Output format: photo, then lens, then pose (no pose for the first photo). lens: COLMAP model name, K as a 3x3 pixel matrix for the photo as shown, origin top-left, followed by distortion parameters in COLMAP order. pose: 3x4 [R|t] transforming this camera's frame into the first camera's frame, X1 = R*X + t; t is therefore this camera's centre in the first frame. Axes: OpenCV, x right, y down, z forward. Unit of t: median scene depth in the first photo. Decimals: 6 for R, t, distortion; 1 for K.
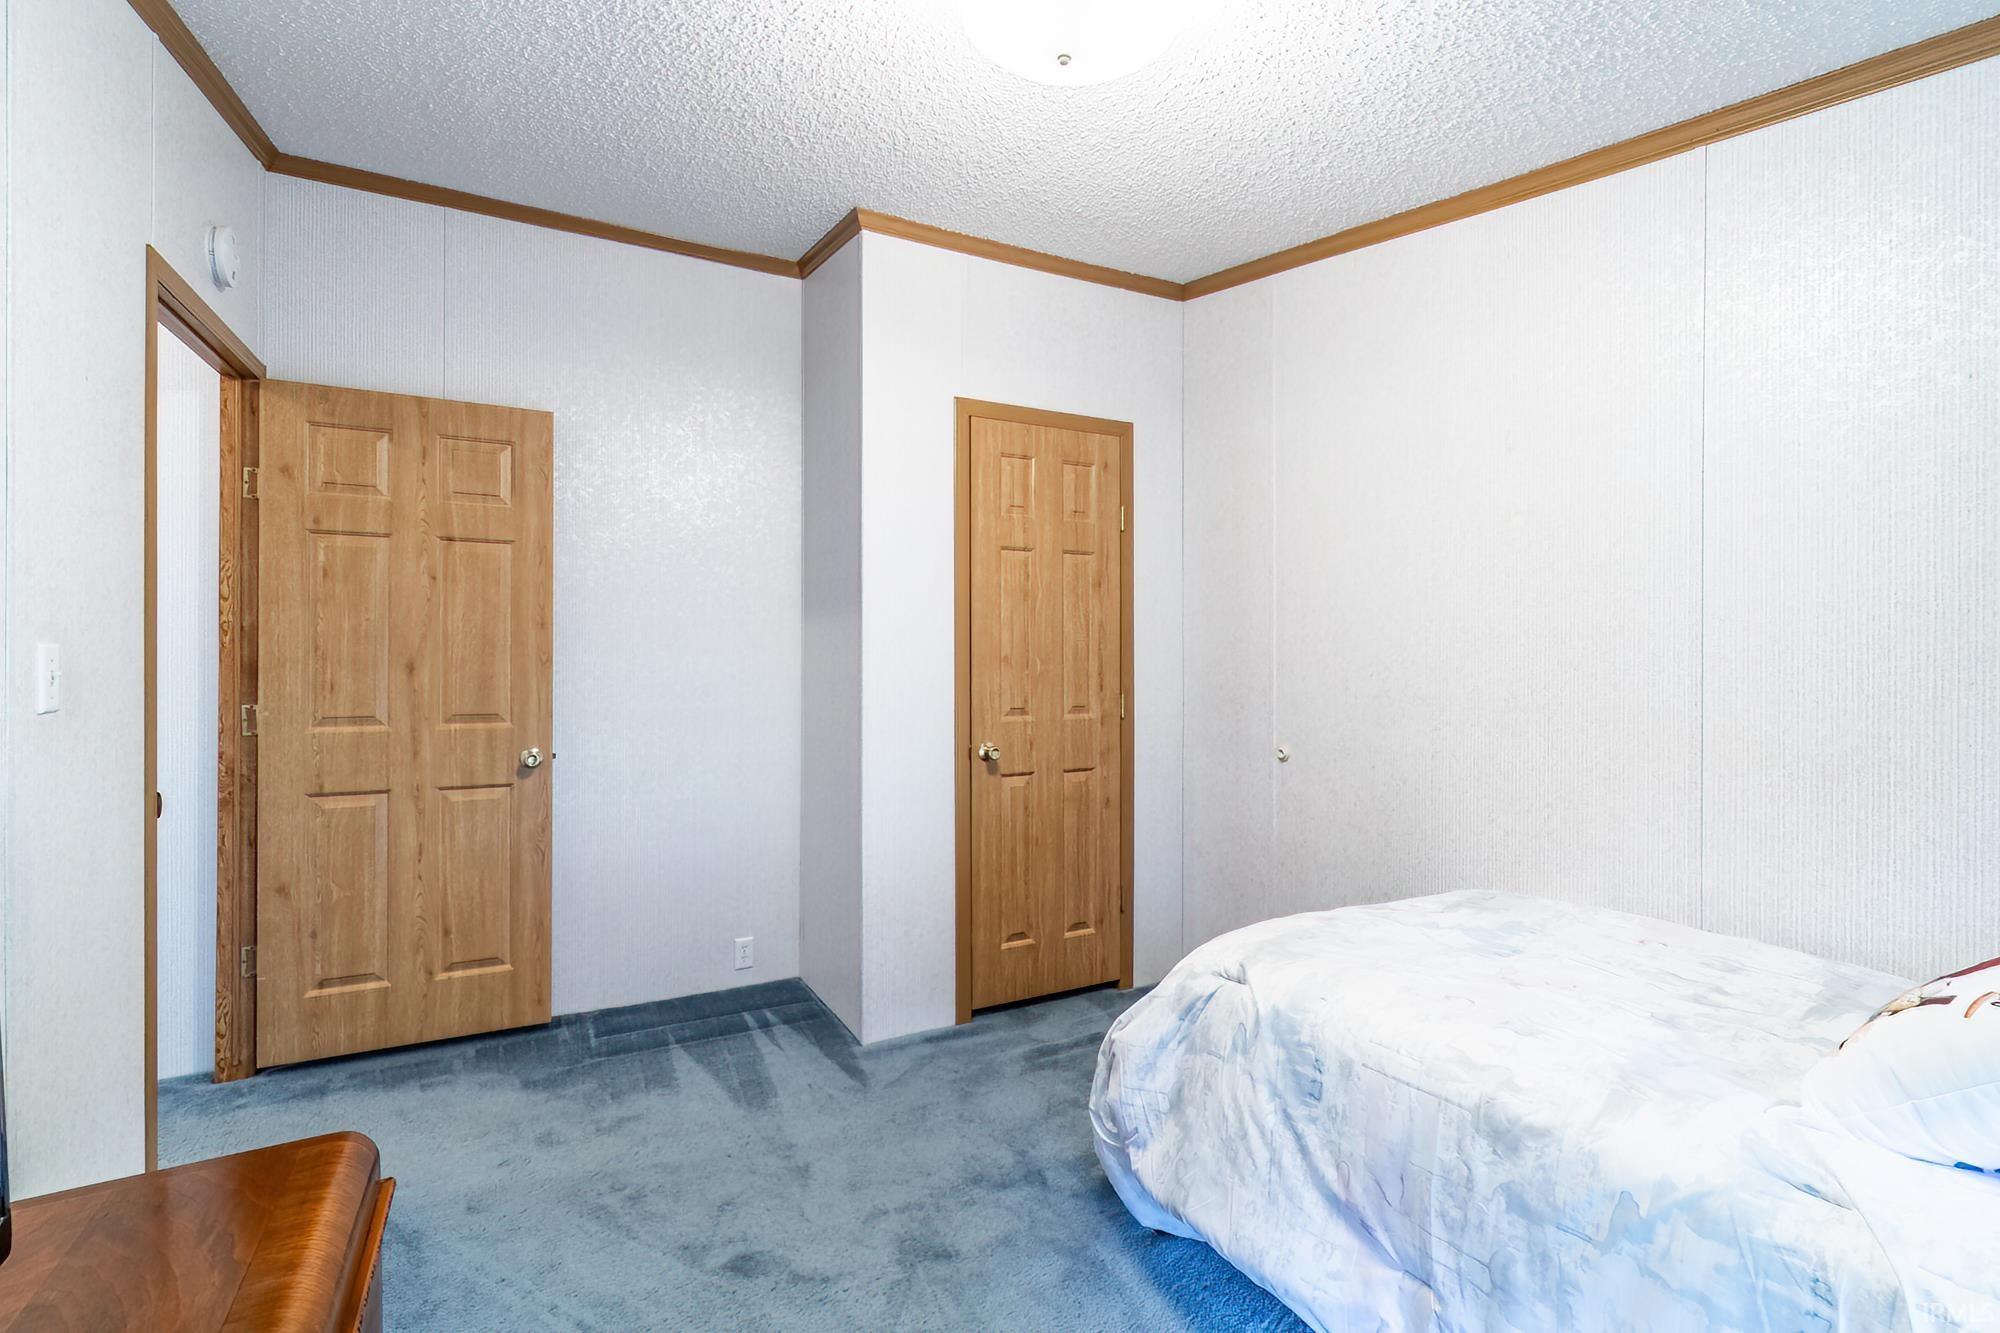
lens RADIAL K [[887.1, 0, 984.1], [0, 887.1, 663.7], [0, 0, 1]] dist [-0.000543, 0.000523]
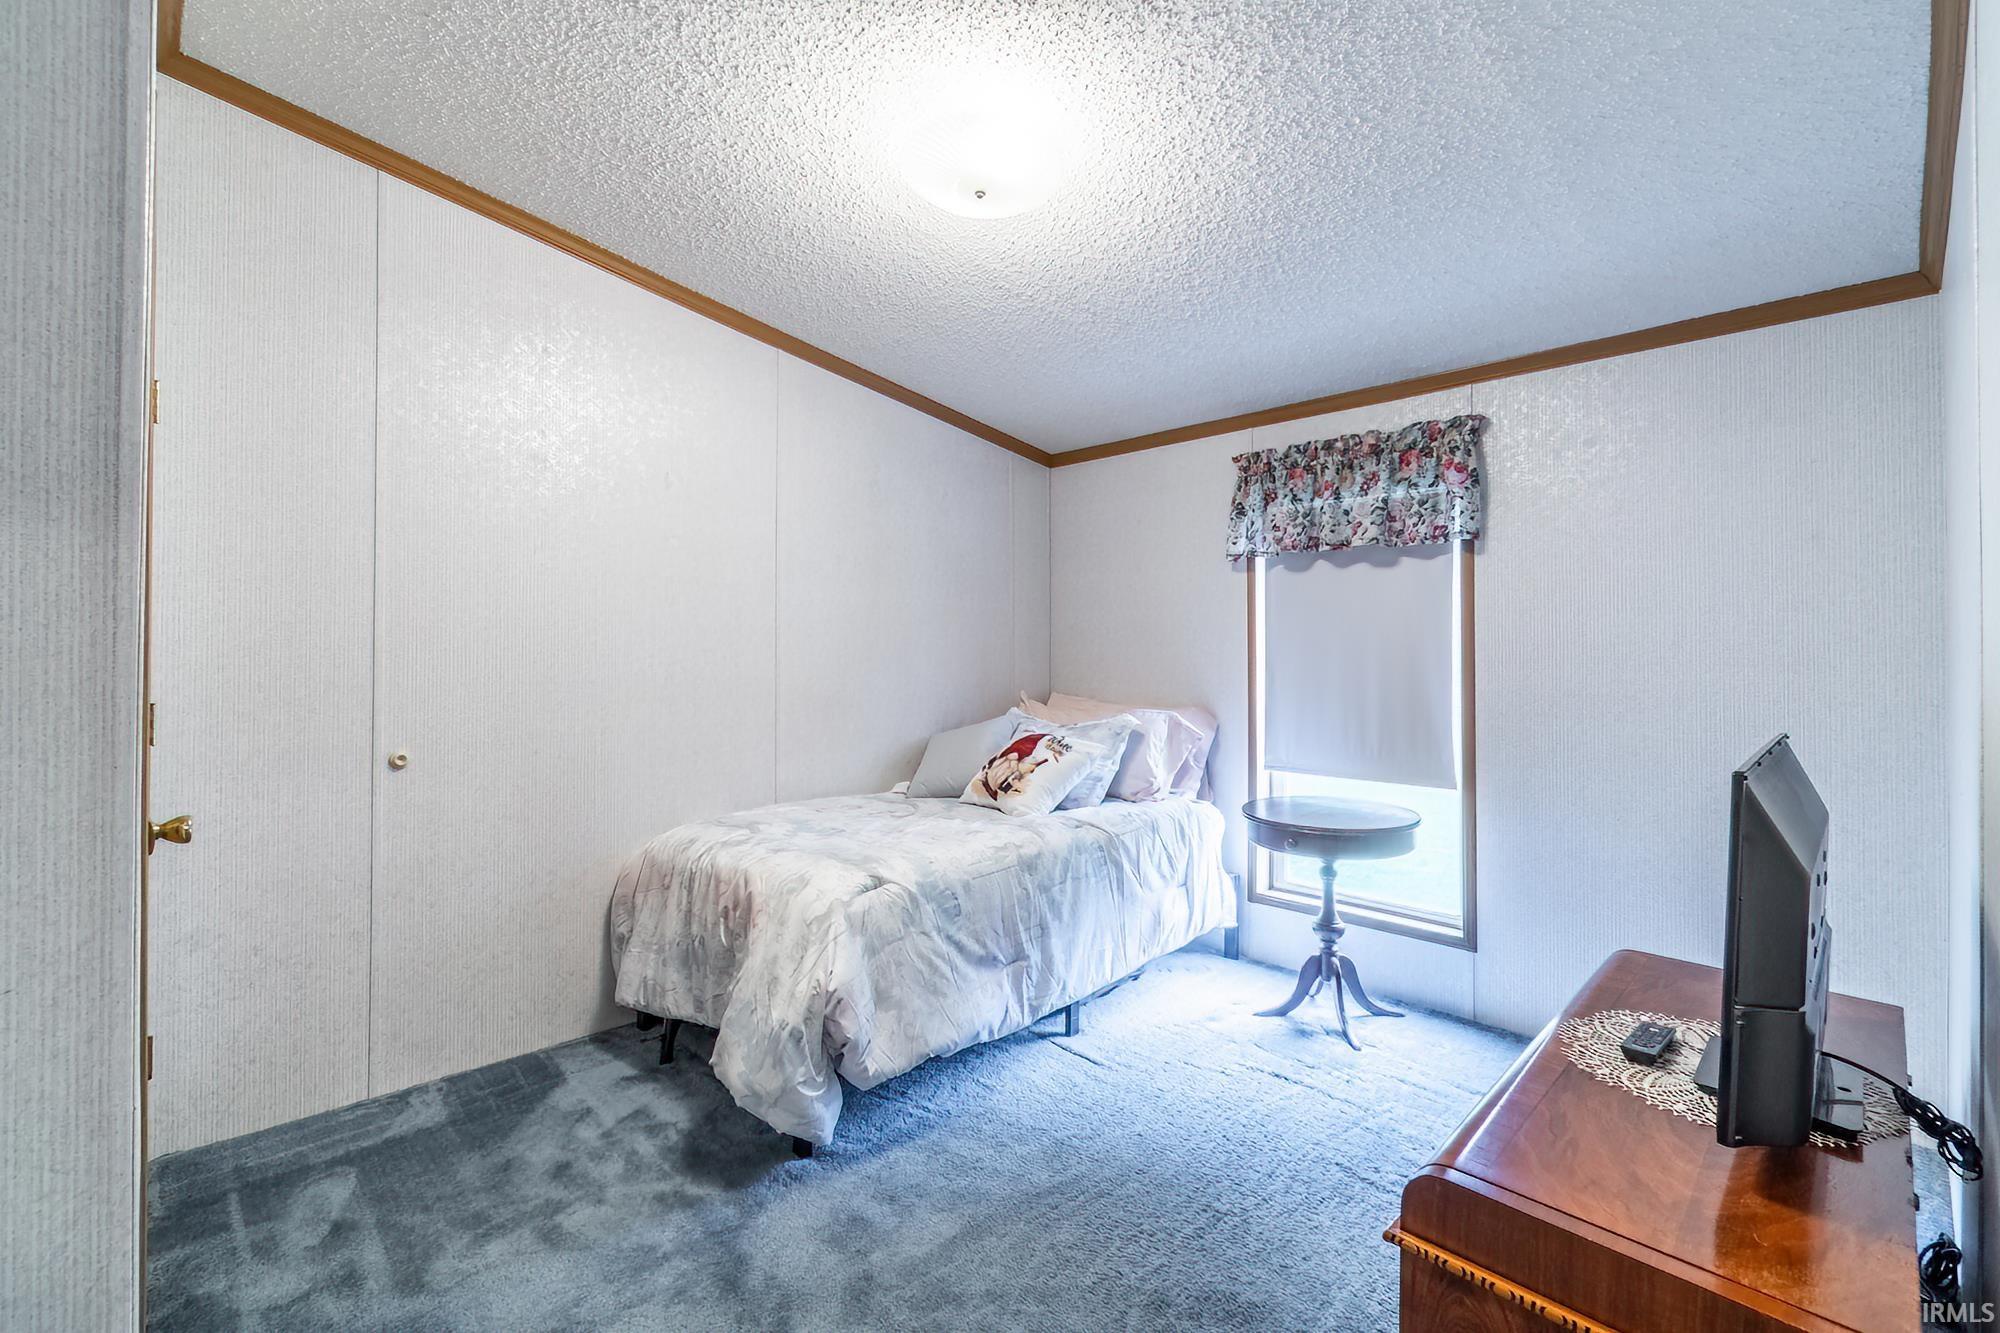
lens RADIAL K [[855.4, 0, 1028.9], [0, 855.4, 642.2], [0, 0, 1]] dist [-0.003798, -0.000861]
pose [[-0.308291, 0.009273, 0.951247, -1.180916], [0.000009, 0.999953, -0.009745, -0.000098], [-0.951292, -0.002996, -0.308276, 1.369126]]
